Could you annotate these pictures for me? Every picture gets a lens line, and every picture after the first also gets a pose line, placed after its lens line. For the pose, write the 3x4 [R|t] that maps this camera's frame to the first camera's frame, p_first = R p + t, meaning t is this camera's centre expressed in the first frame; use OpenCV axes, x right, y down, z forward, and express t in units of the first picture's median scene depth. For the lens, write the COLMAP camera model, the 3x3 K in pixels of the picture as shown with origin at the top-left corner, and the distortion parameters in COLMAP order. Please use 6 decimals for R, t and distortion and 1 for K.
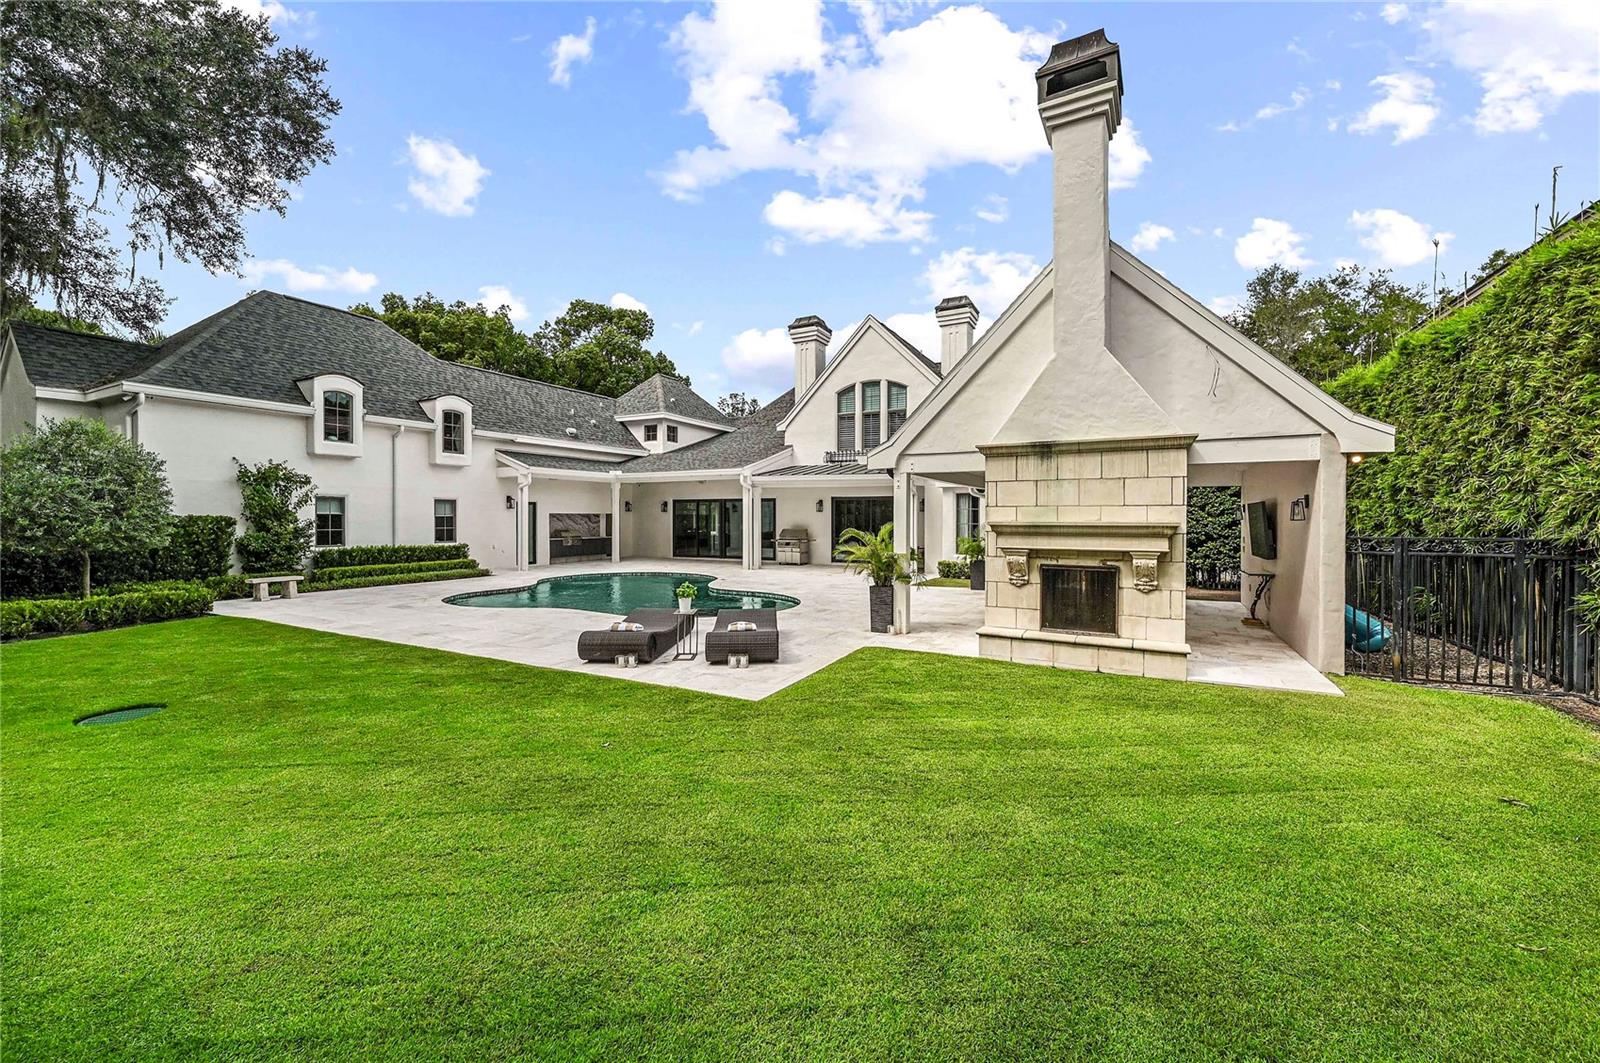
lens RADIAL K [[617.5, 0, 790.5], [0, 617.5, 525.4], [0, 0, 1]] dist [-0.002334, -0.000103]
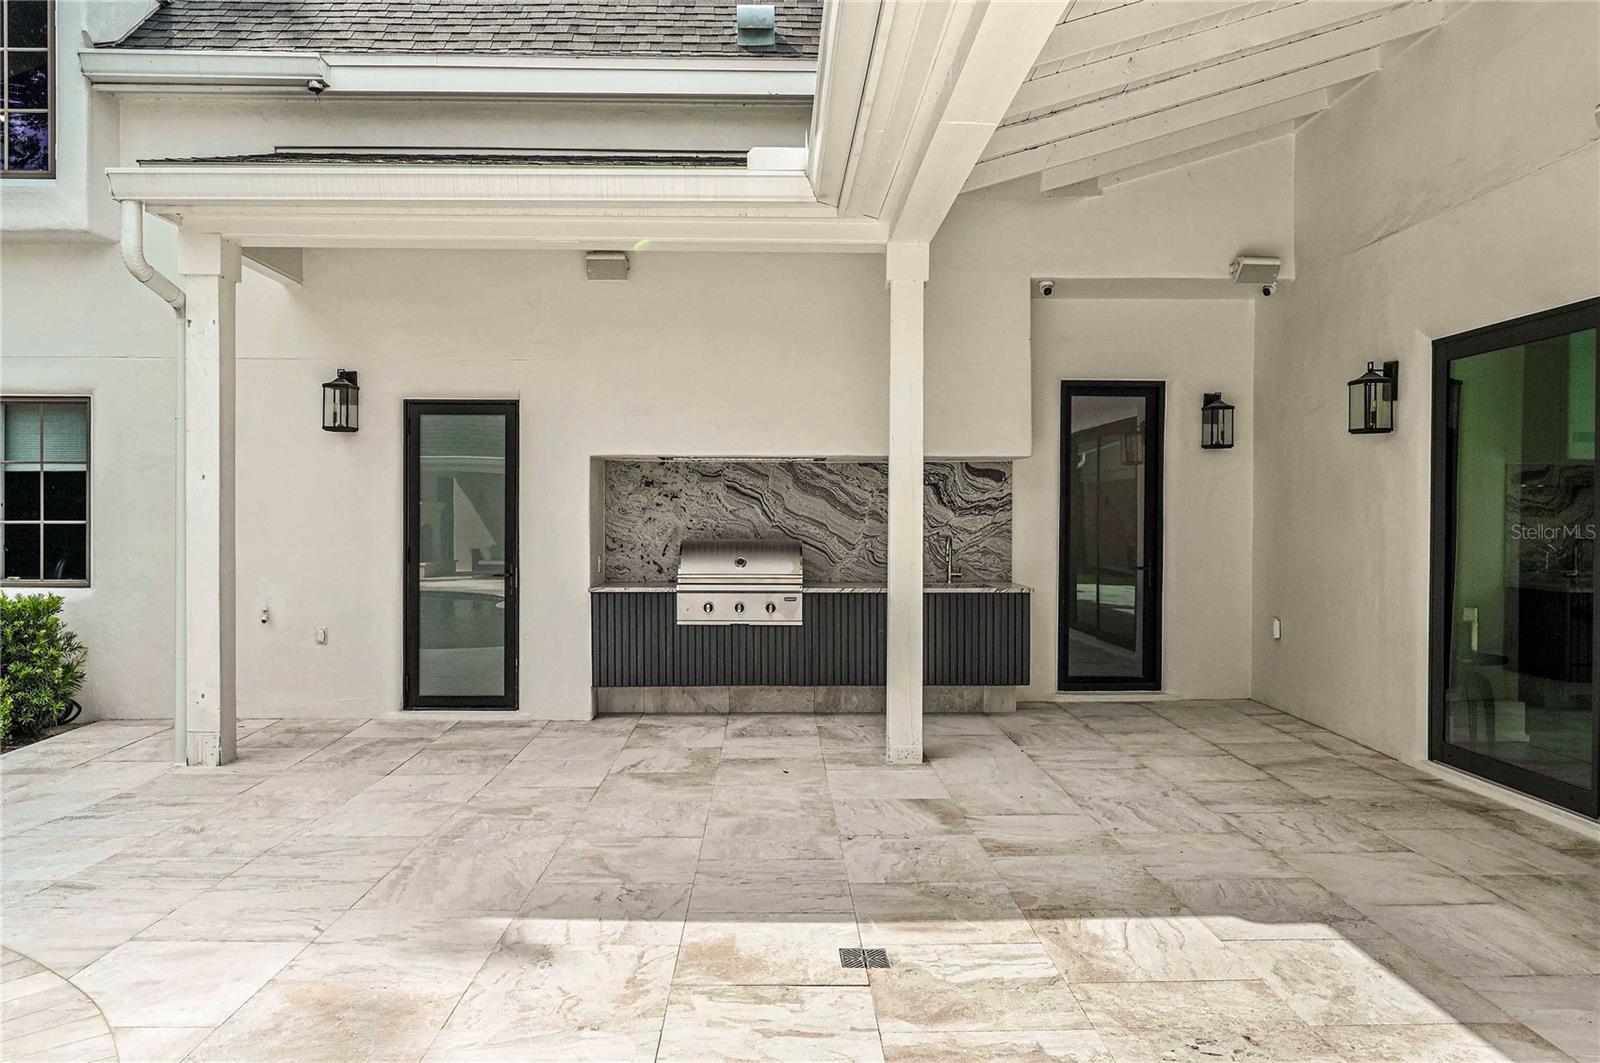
lens RADIAL K [[1072.6, 0, 803.3], [0, 1072.6, 524.4], [0, 0, 1]] dist [0.000483, 0.000577]
pose [[0.511784, 0.007196, -0.859084, -0.071280], [-0.013961, 0.999903, 0.000058, 0.001093], [0.859001, 0.011964, 0.511834, 0.938399]]
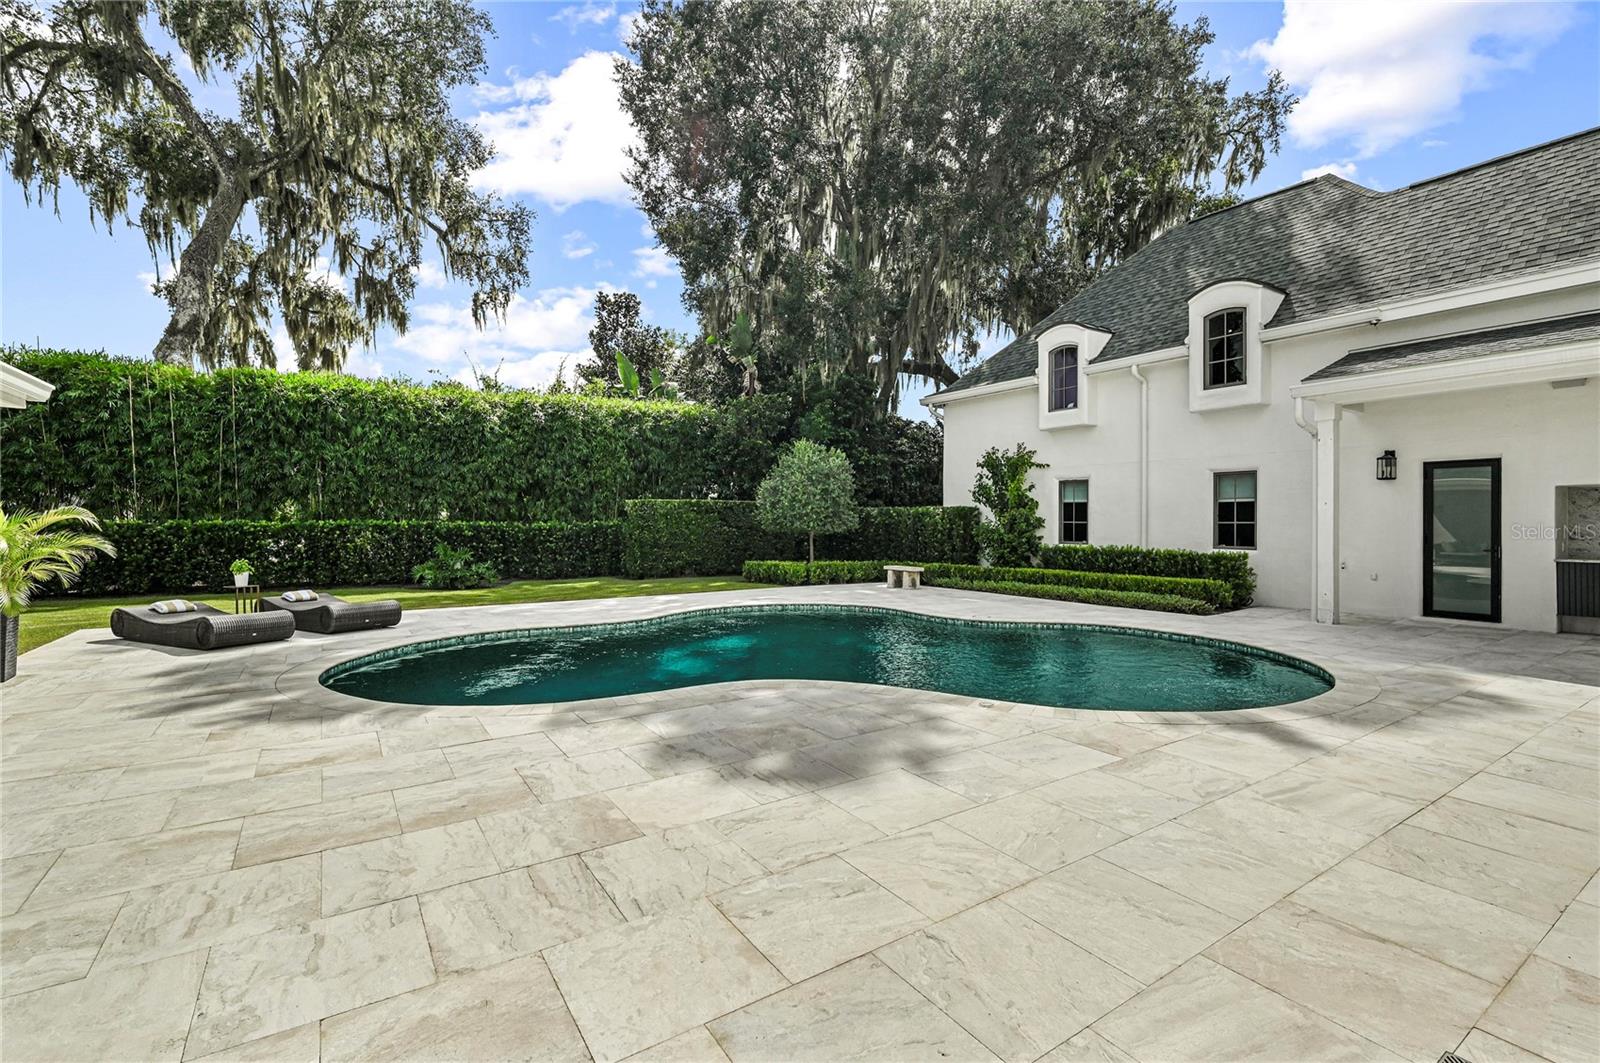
lens RADIAL K [[729.0, 0, 788.0], [0, 729.0, 518.9], [0, 0, 1]] dist [0.002204, 0.000248]
pose [[-0.447384, -0.004424, -0.894331, 0.185812], [-0.014681, 0.999889, 0.002398, 0.004806], [0.894221, 0.014202, -0.447399, 0.843982]]
